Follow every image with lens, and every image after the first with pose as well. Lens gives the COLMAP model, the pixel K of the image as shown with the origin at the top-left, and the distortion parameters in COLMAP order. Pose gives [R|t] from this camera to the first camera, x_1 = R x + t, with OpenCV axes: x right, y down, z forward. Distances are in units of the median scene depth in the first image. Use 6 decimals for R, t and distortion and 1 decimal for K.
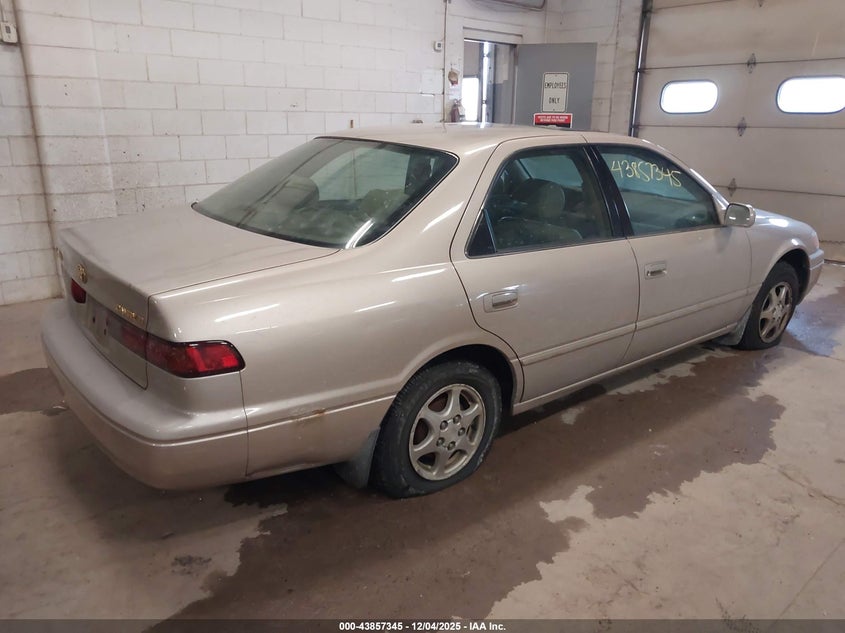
lens RADIAL K [[666.9, 0, 429.0], [0, 666.9, 317.5], [0, 0, 1]] dist [0.004569, 0.003646]
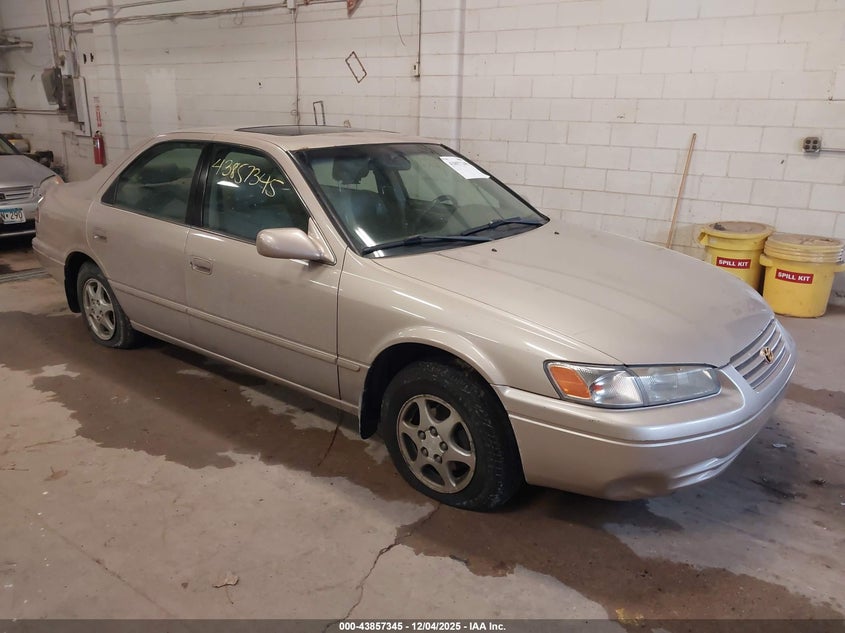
lens RADIAL K [[666.9, 0, 429.2], [0, 666.9, 317.7], [0, 0, 1]] dist [0.004569, 0.003646]
pose [[0.203428, 0.277522, -0.938935, 1.300576], [-0.303858, 0.929531, 0.208909, -0.295410], [0.930746, 0.242805, 0.273420, 0.986203]]
